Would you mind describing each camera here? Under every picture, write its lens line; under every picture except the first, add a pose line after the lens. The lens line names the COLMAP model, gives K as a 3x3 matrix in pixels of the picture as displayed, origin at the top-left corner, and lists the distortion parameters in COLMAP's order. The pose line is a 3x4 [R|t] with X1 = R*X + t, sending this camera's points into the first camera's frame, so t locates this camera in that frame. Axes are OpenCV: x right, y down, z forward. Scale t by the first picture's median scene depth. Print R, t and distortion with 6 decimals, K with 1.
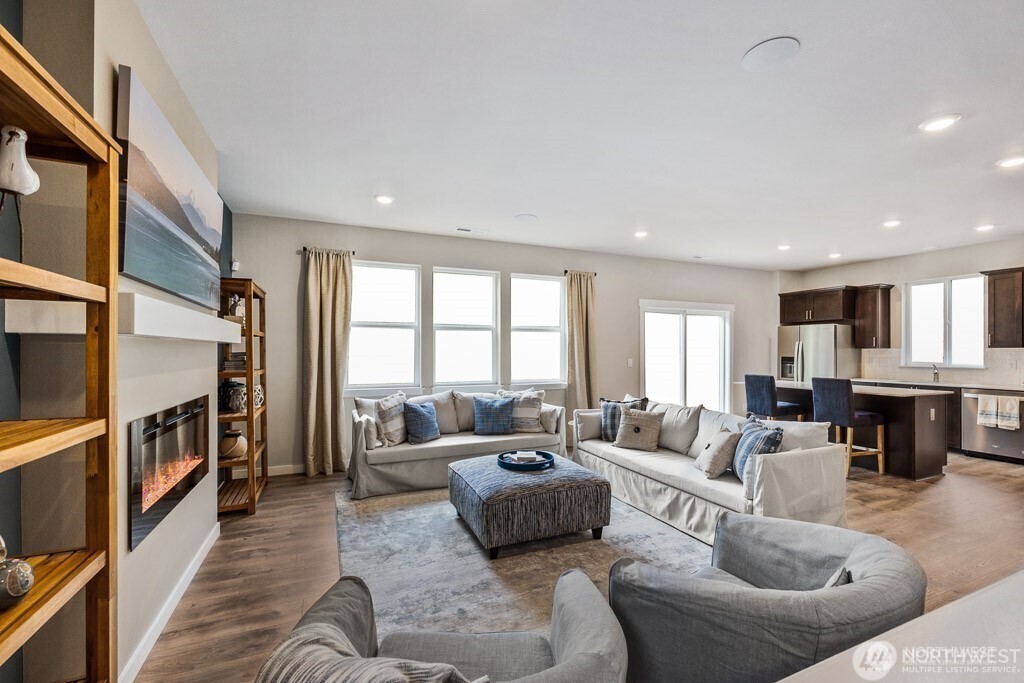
lens RADIAL K [[424.4, 0, 518.4], [0, 424.4, 350.7], [0, 0, 1]] dist [0.002158, -0.000281]
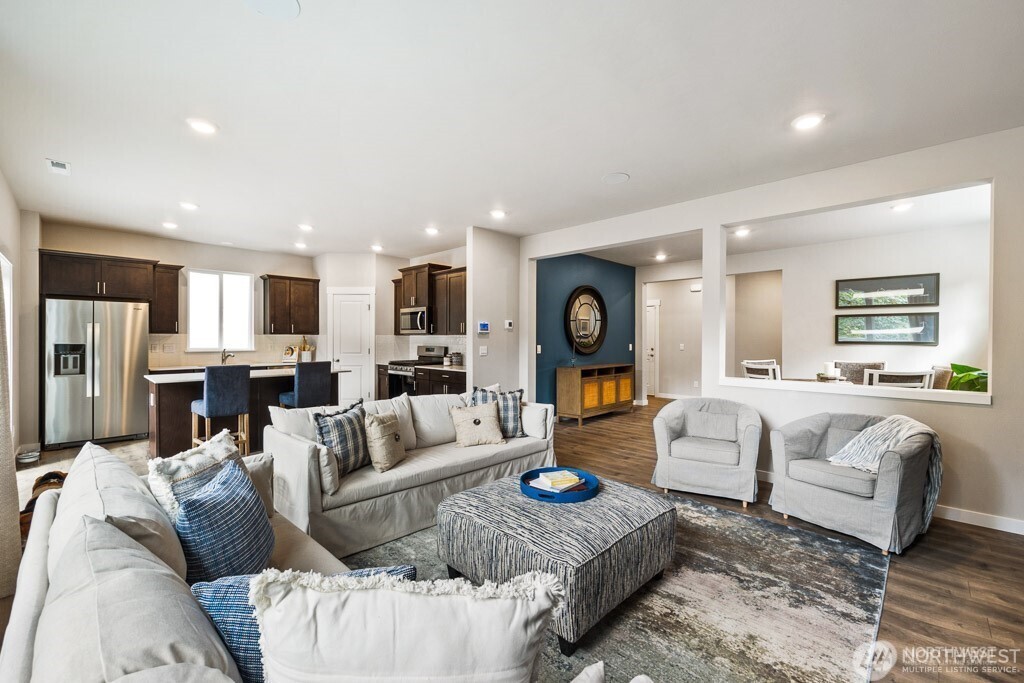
lens RADIAL K [[424.4, 0, 516.0], [0, 424.4, 340.6], [0, 0, 1]] dist [0.002158, -0.000281]
pose [[-0.386300, -0.004241, 0.922364, -0.356108], [-0.003291, 0.999989, 0.003220, 0.005118], [-0.922367, -0.001792, -0.386309, 0.765534]]
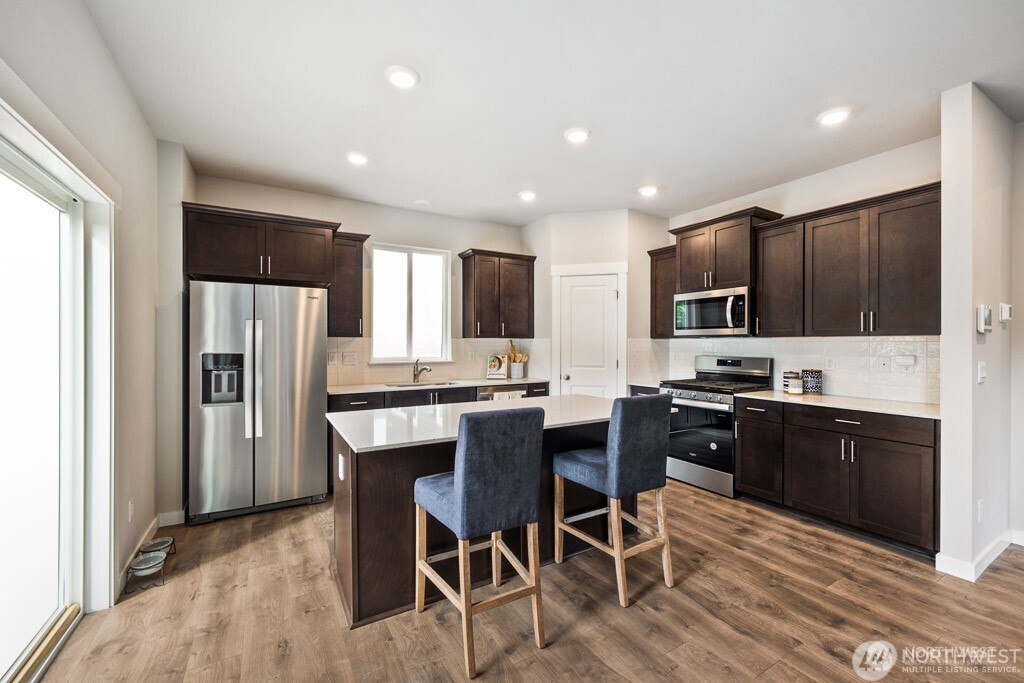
lens RADIAL K [[424.4, 0, 522.1], [0, 424.4, 345.7], [0, 0, 1]] dist [0.002158, -0.000281]
pose [[-0.142602, -0.004803, 0.989769, 0.215091], [-0.001842, 0.999988, 0.004587, 0.004647], [-0.989778, -0.001169, -0.142609, 0.973068]]
